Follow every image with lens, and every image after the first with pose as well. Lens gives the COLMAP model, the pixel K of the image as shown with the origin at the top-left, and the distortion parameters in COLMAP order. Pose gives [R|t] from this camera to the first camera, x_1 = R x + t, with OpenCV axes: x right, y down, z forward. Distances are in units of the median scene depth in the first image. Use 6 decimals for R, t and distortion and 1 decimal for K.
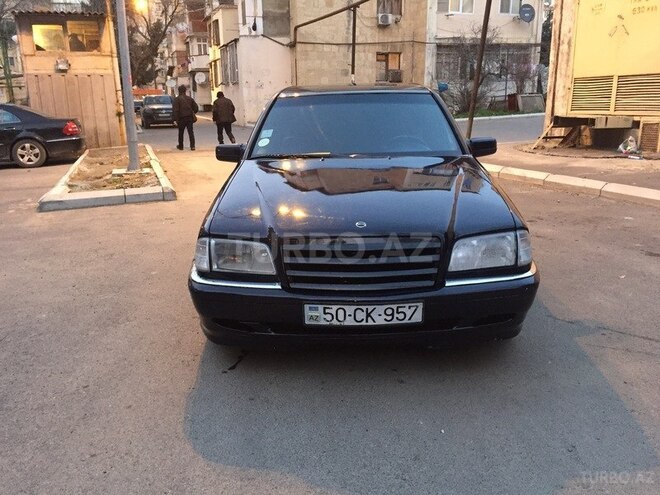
lens RADIAL K [[576.9, 0, 330.0], [0, 576.9, 247.5], [0, 0, 1]] dist [0.002394, -0.005000]
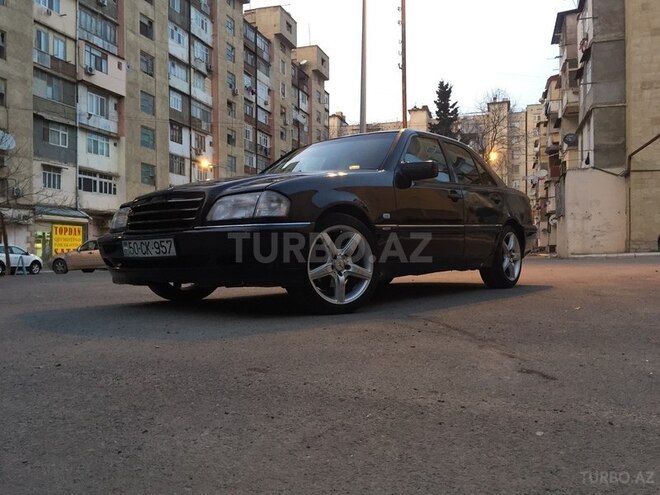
lens RADIAL K [[576.9, 0, 330.0], [0, 576.9, 247.5], [0, 0, 1]] dist [0.002394, -0.005000]
pose [[0.782614, -0.006400, -0.622474, 0.892617], [-0.158150, 0.965095, -0.208759, 0.237927], [0.602083, 0.261821, 0.754285, 0.178490]]
